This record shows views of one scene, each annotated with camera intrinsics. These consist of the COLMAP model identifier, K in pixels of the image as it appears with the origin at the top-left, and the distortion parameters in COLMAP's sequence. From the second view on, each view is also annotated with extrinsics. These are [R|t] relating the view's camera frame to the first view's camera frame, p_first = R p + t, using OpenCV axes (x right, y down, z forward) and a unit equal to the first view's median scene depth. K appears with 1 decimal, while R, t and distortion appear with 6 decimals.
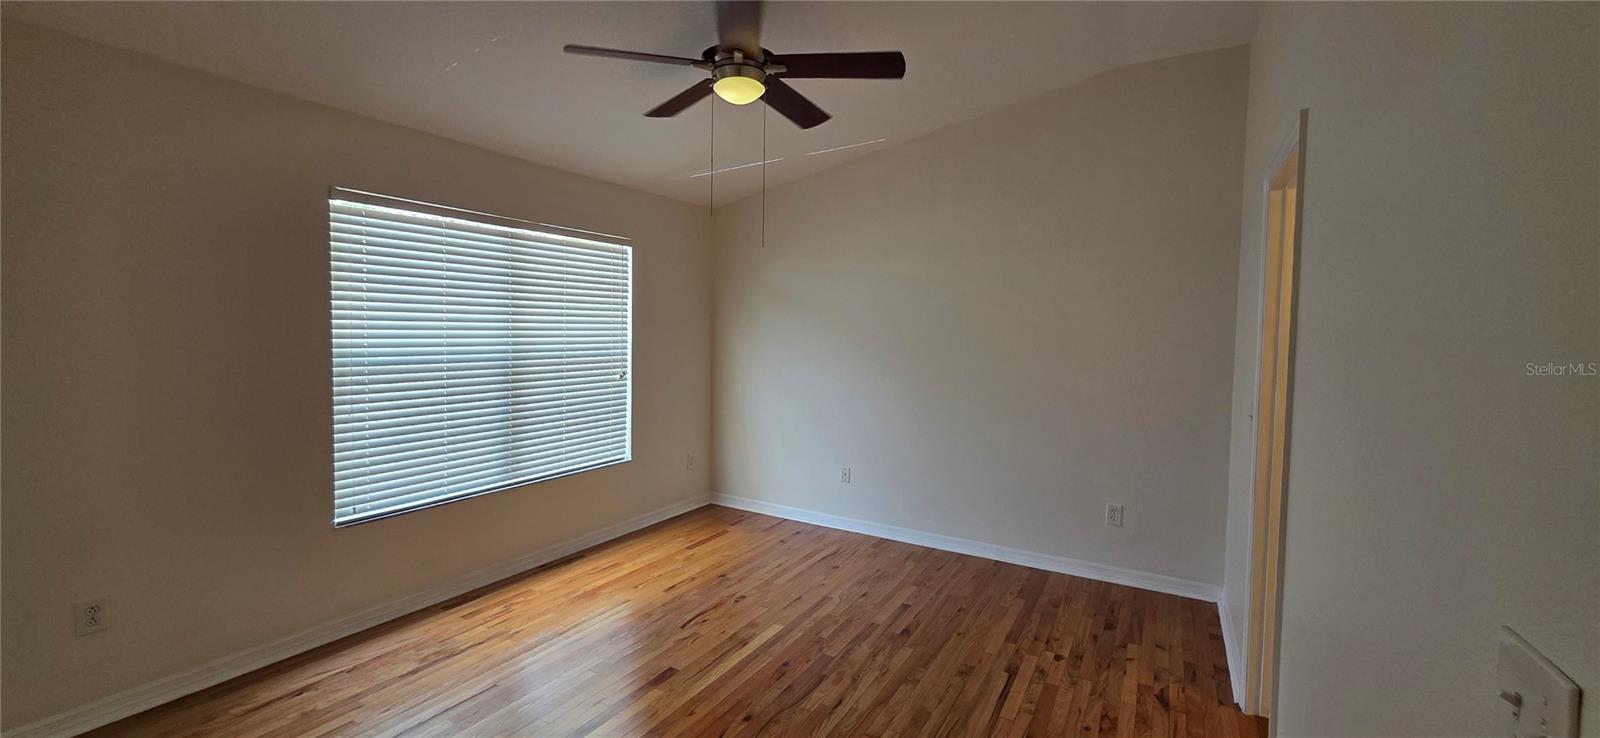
lens RADIAL K [[636.6, 0, 801.9], [0, 636.6, 357.5], [0, 0, 1]] dist [0.001556, -0.000468]
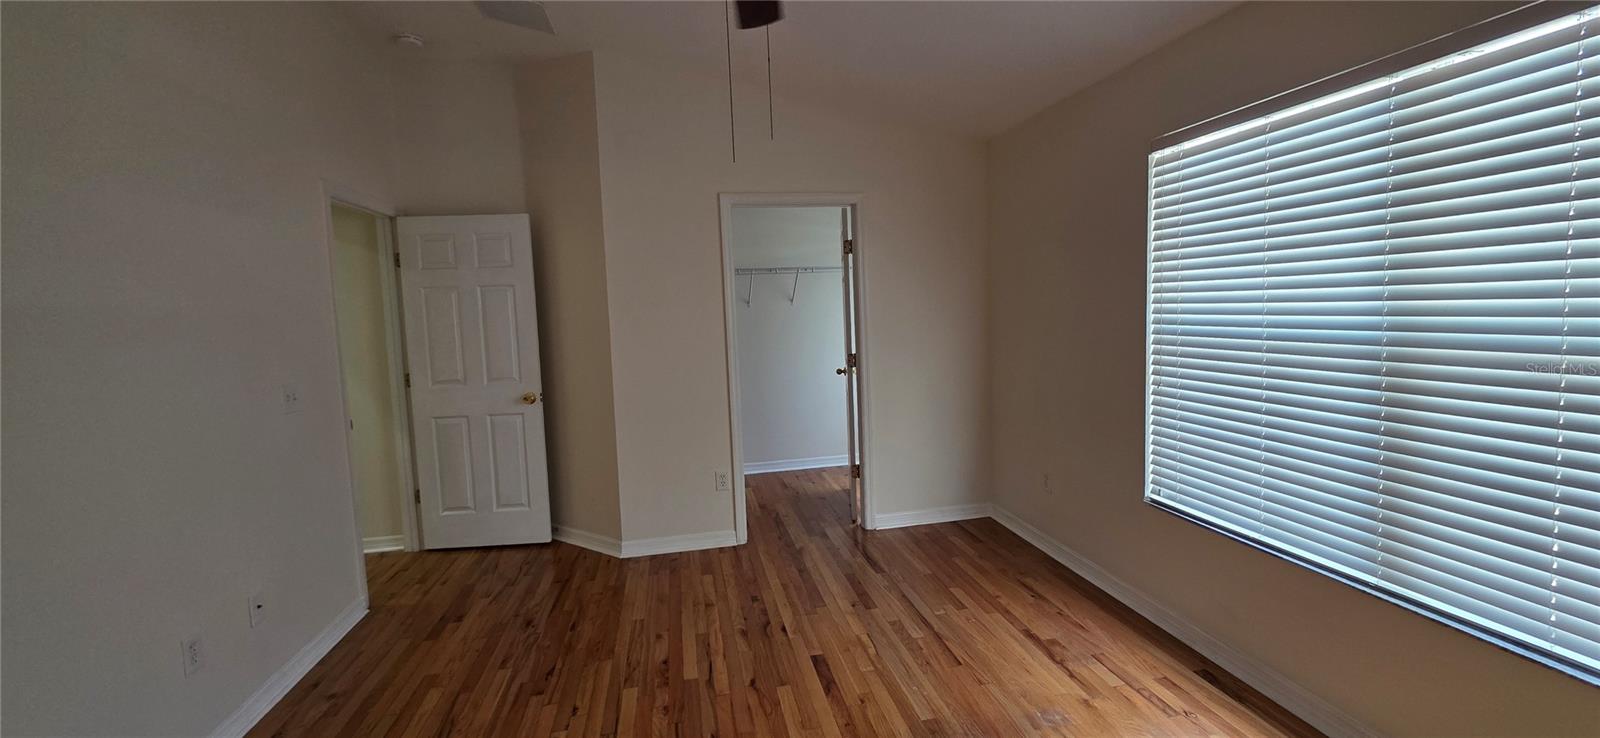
lens RADIAL K [[636.6, 0, 801.9], [0, 636.6, 357.5], [0, 0, 1]] dist [0.001556, -0.000468]
pose [[-0.752094, 0.067096, -0.655632, 0.248868], [-0.002344, 0.994526, 0.104466, -0.042906], [0.659052, 0.080106, -0.747819, 1.239444]]
